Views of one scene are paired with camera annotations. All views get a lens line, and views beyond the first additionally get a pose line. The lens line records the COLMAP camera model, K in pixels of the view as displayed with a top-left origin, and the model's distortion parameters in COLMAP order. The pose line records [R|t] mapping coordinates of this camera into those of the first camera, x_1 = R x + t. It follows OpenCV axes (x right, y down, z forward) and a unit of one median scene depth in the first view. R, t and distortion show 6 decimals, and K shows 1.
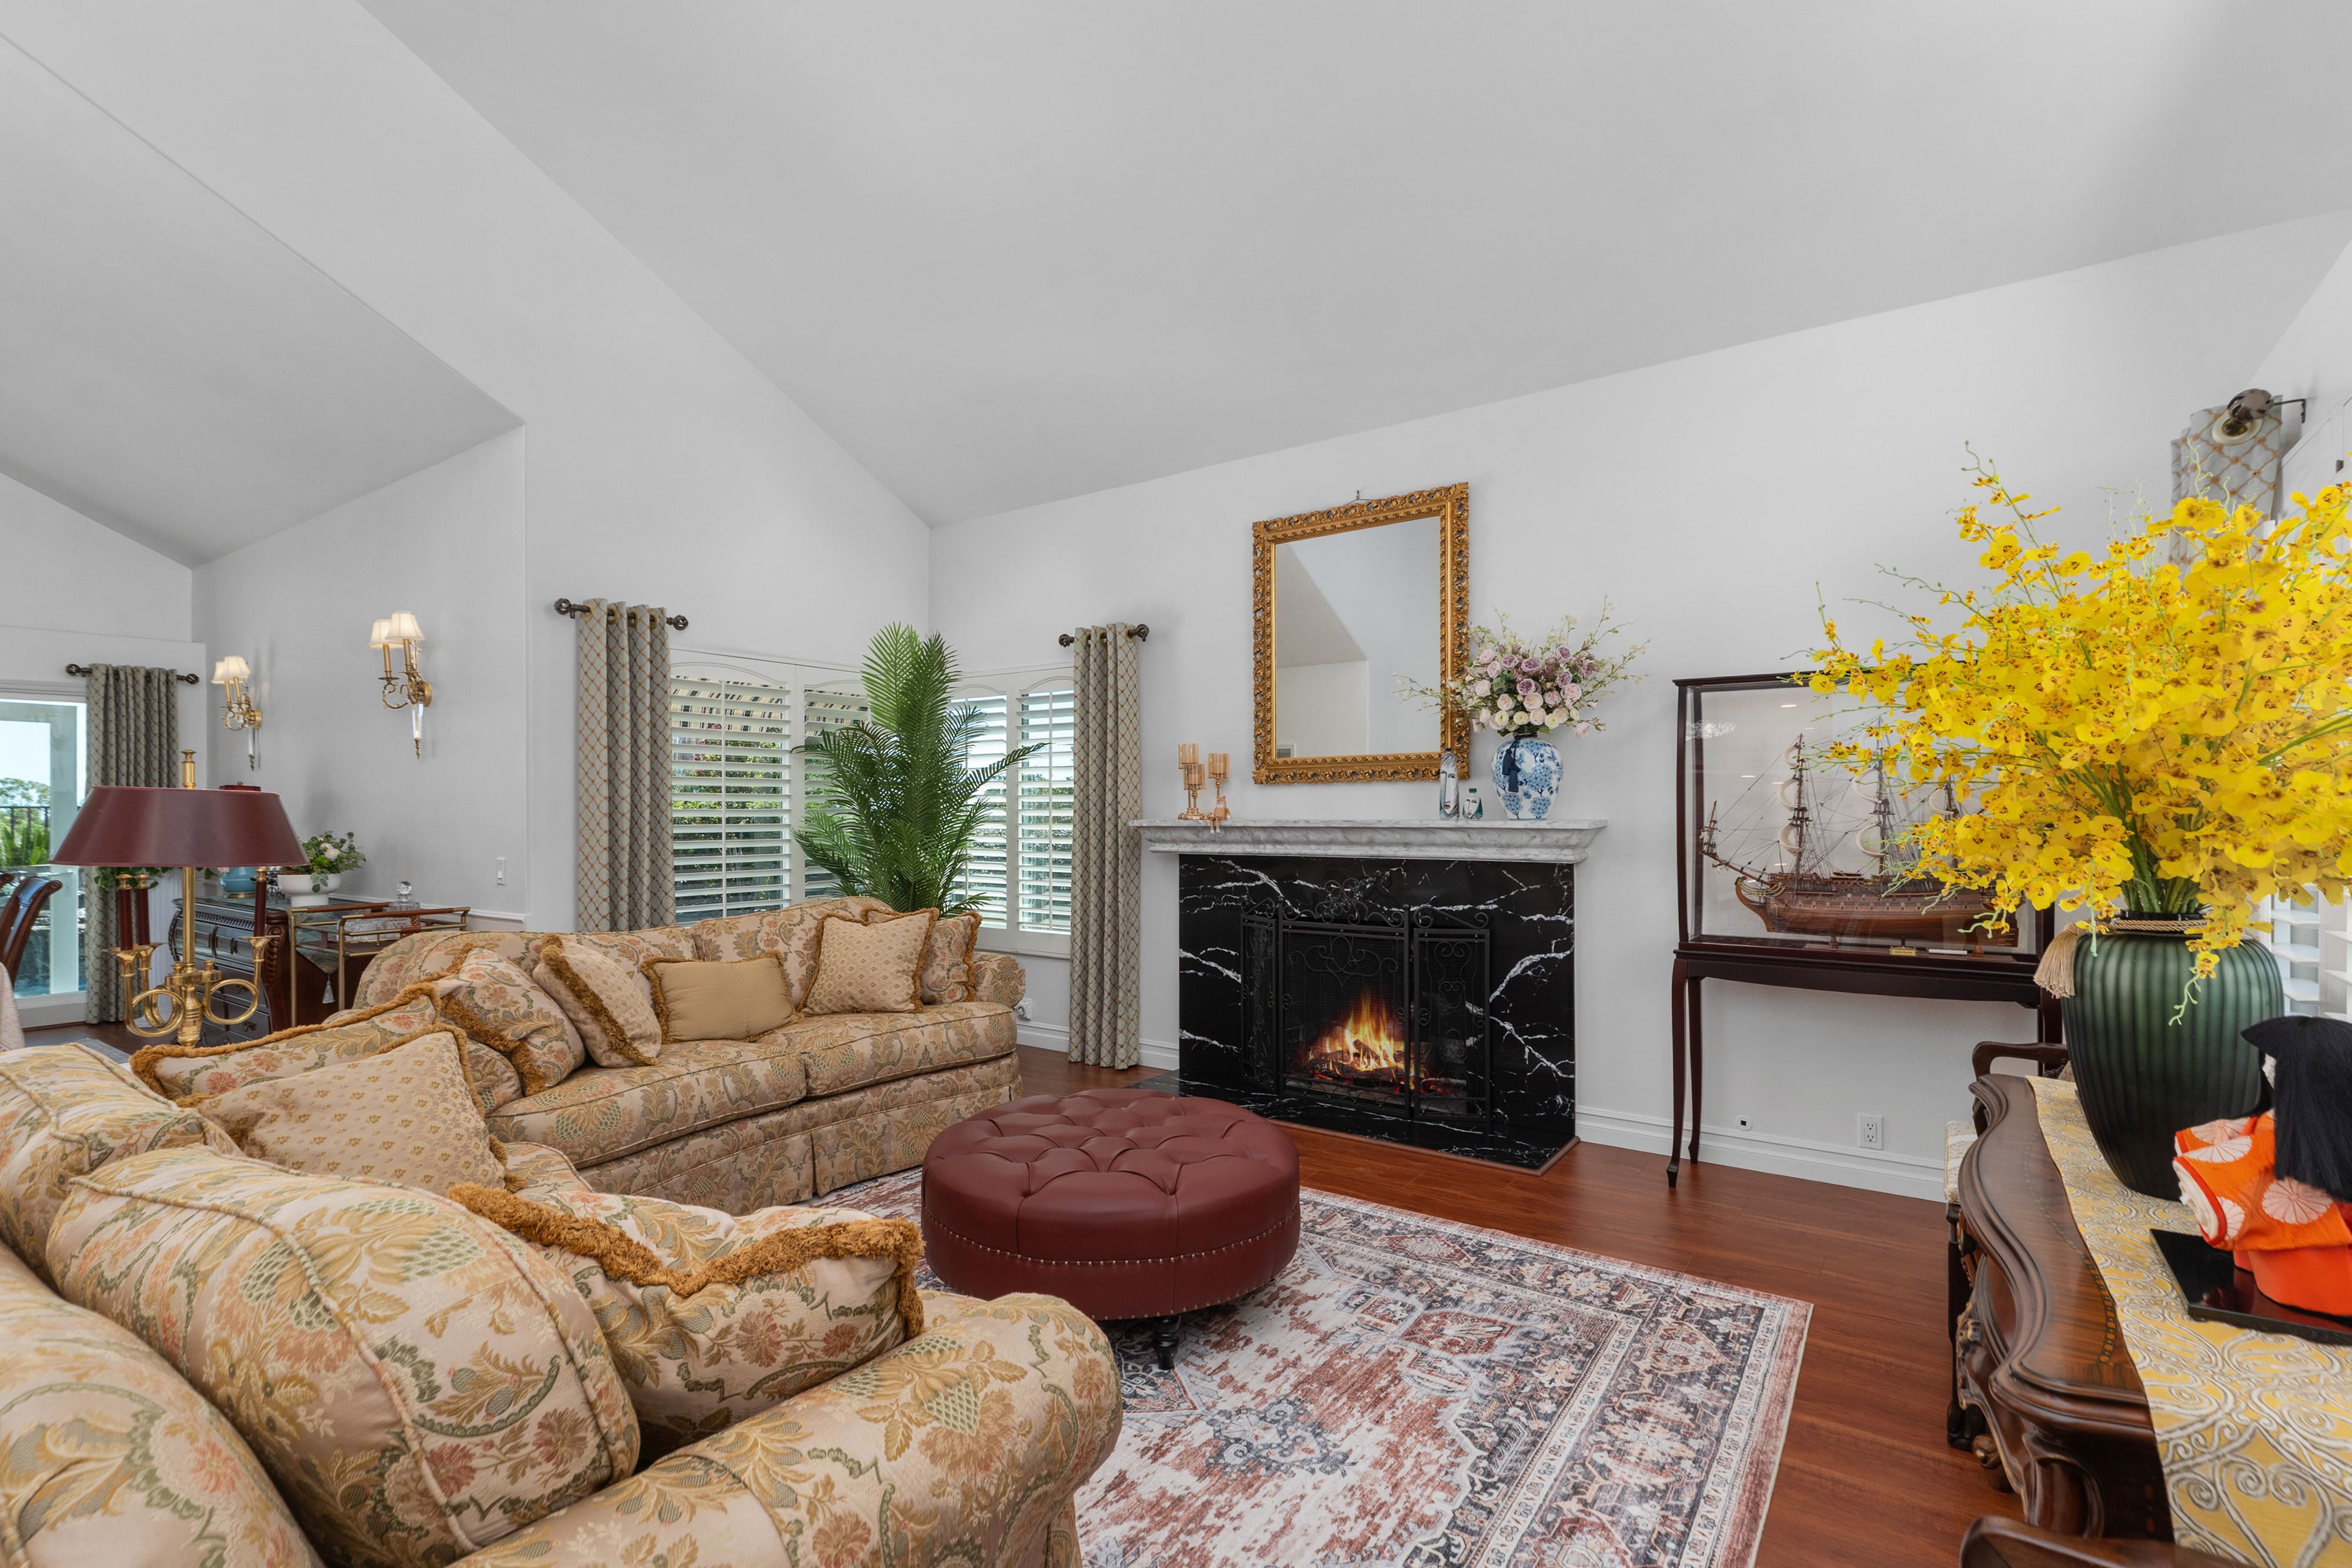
lens RADIAL K [[1074.3, 0, 1176.1], [0, 1074.3, 811.1], [0, 0, 1]] dist [0.006502, -0.000441]
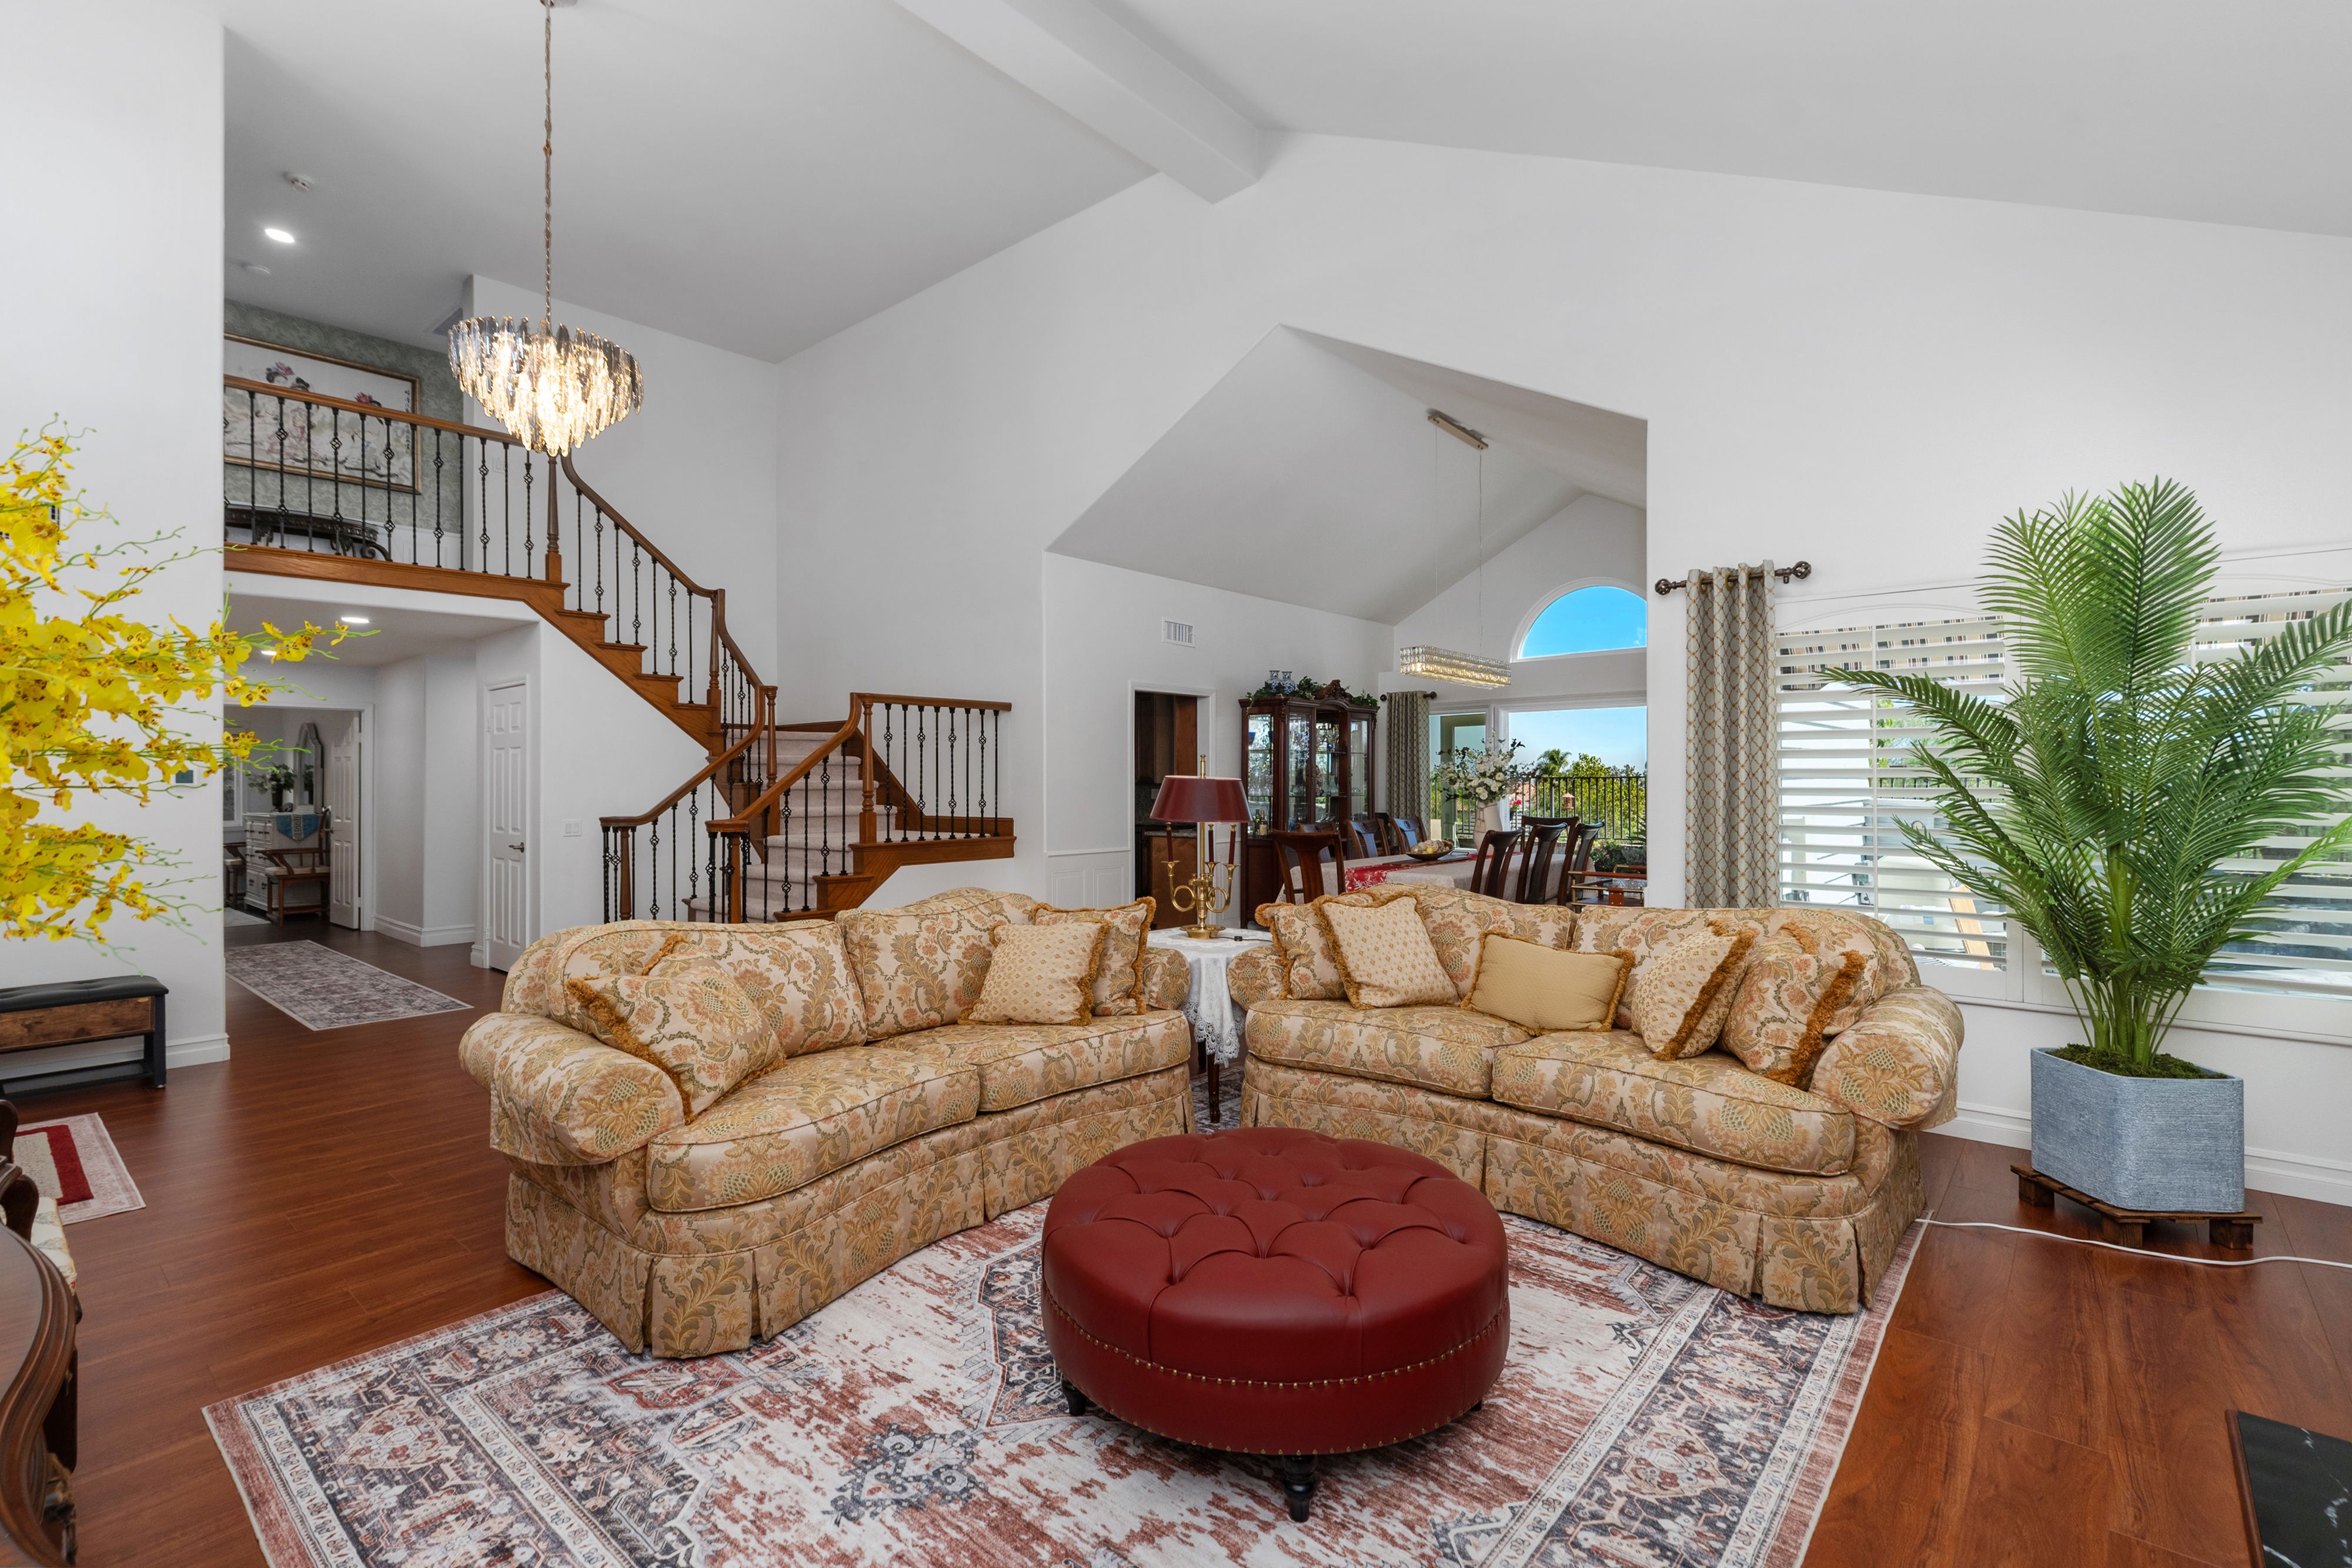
lens RADIAL K [[1074.3, 0, 1168.5], [0, 1074.3, 778.7], [0, 0, 1]] dist [0.006502, -0.000441]
pose [[-0.103465, 0.003084, -0.994628, 0.647910], [0.001581, 0.999994, 0.002936, -0.017362], [0.994632, -0.001268, -0.103469, 0.853364]]
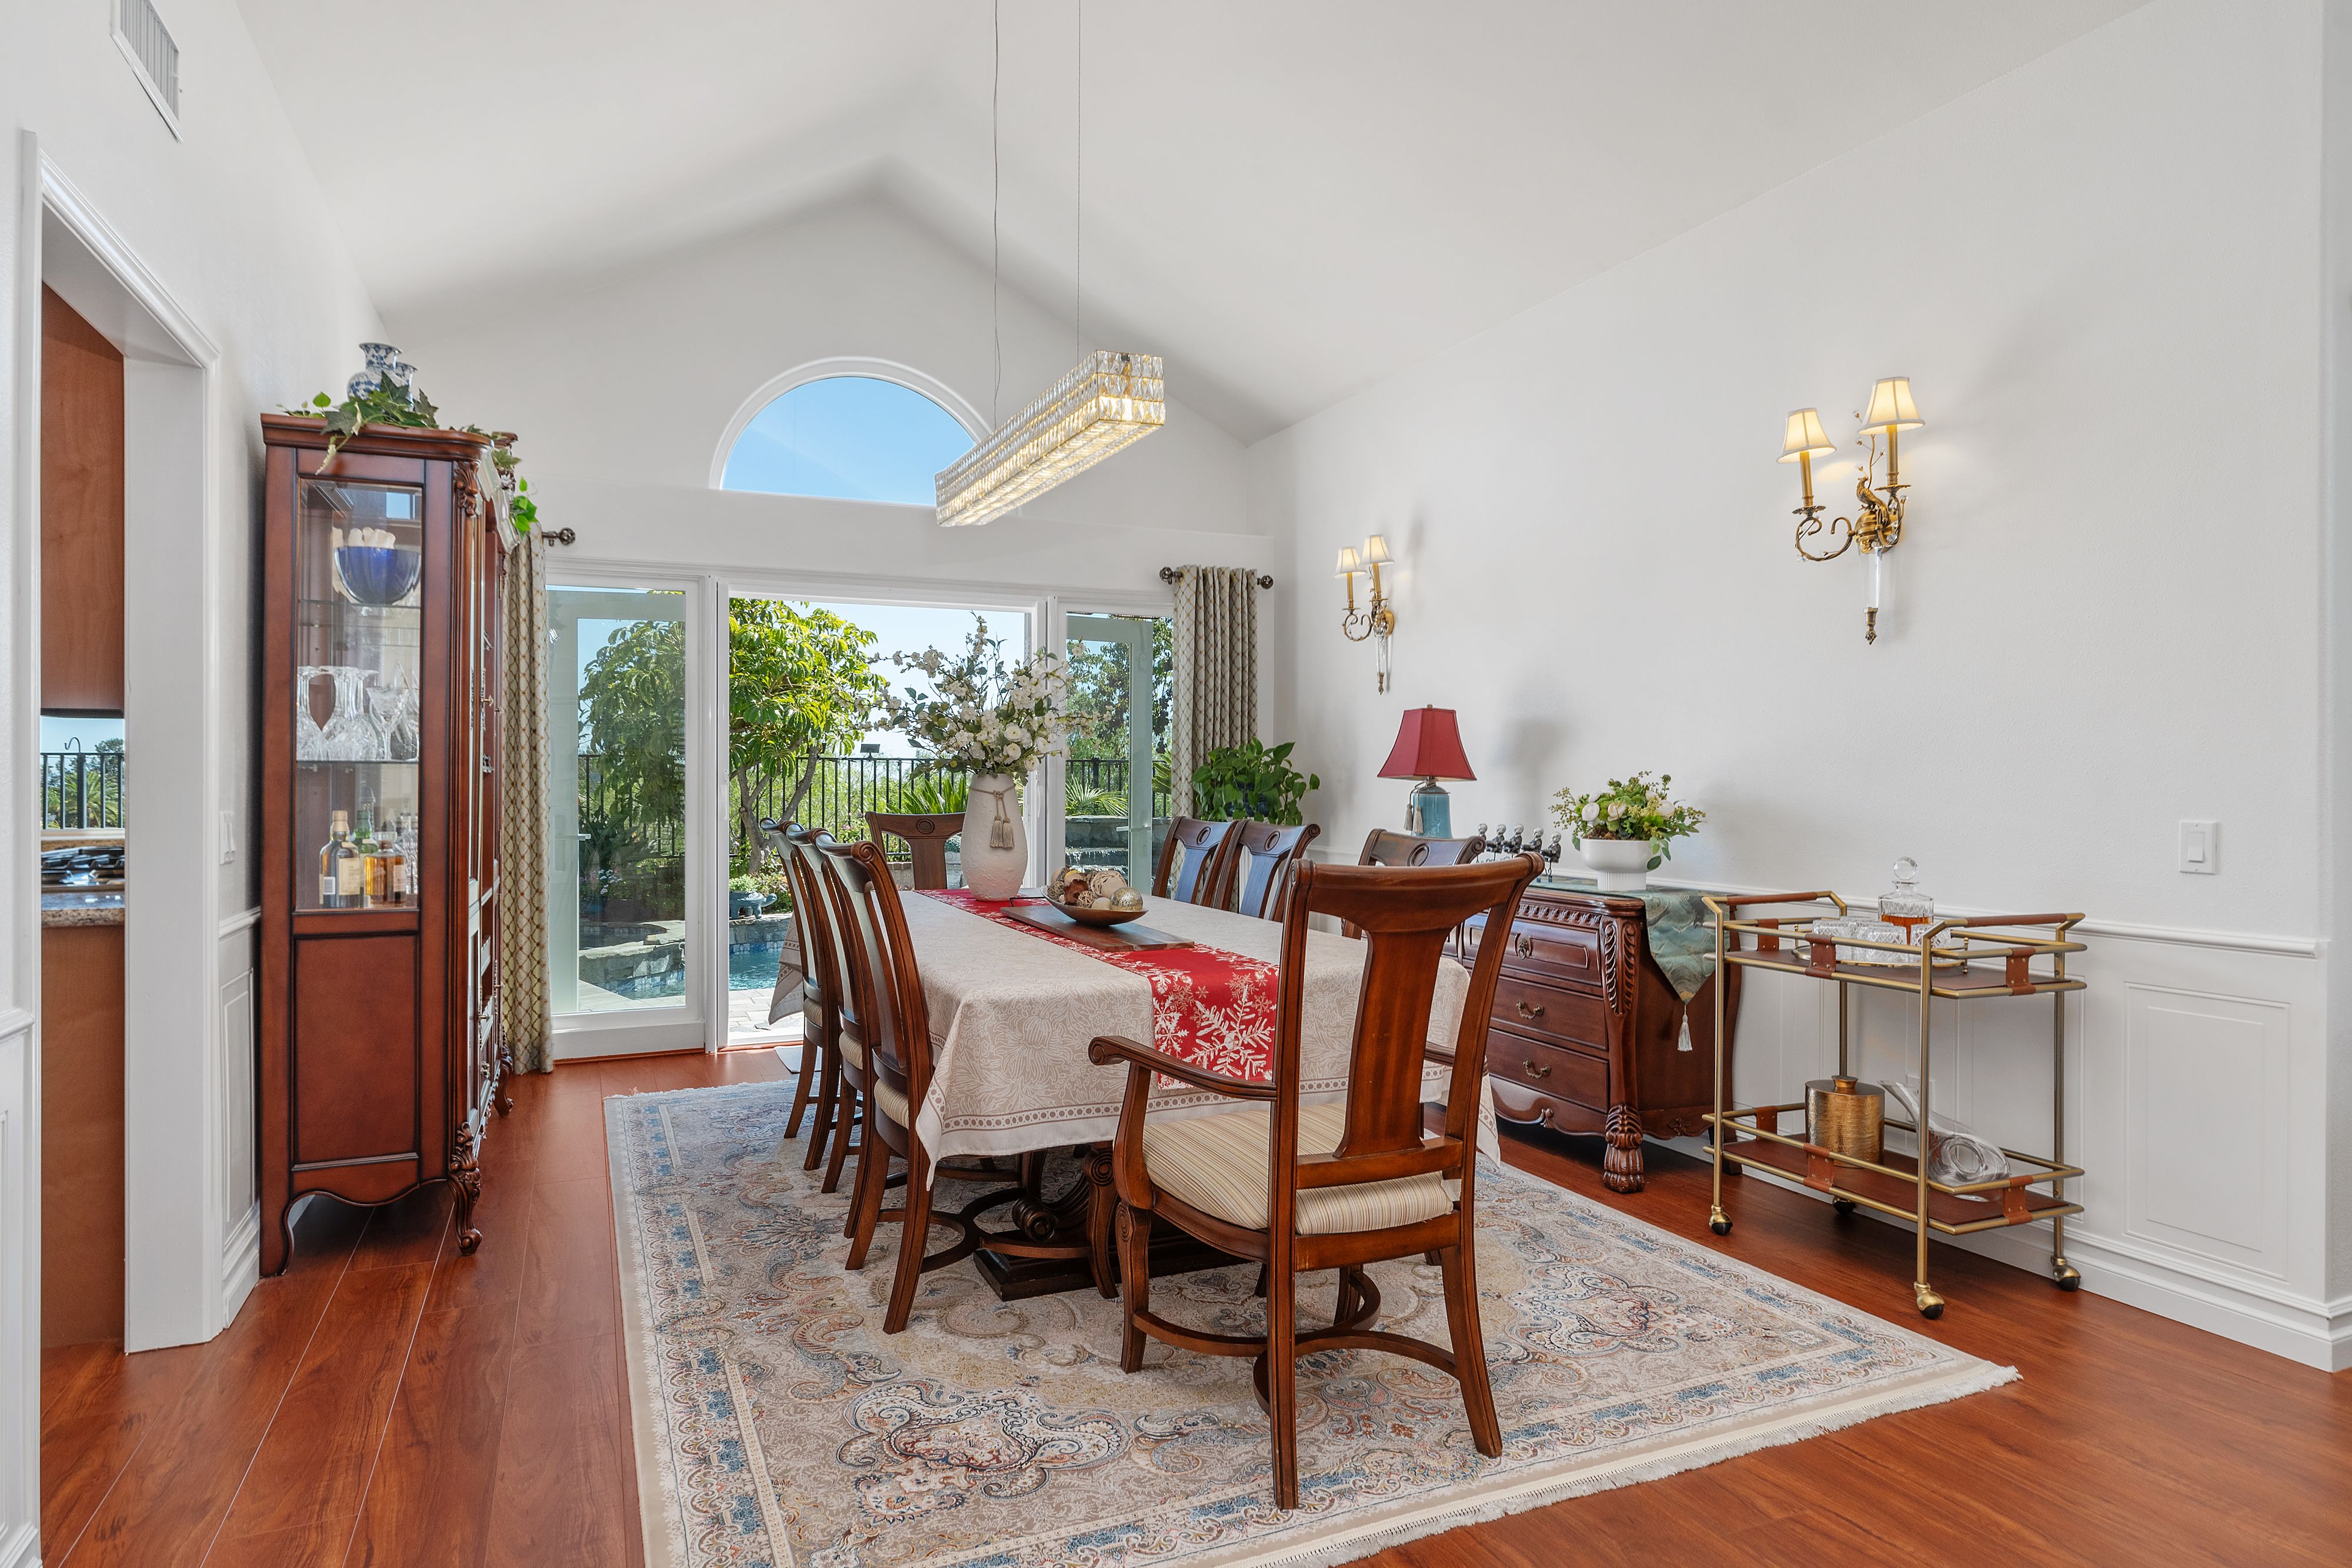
lens RADIAL K [[1335.5, 0, 1170.0], [0, 1335.5, 786.1], [0, 0, 1]] dist [0.013670, -0.004092]
pose [[0.859720, 0.011241, -0.510641, -0.966043], [-0.009731, 0.999937, 0.005628, 0.038605], [0.510672, 0.000131, 0.859775, 0.290913]]
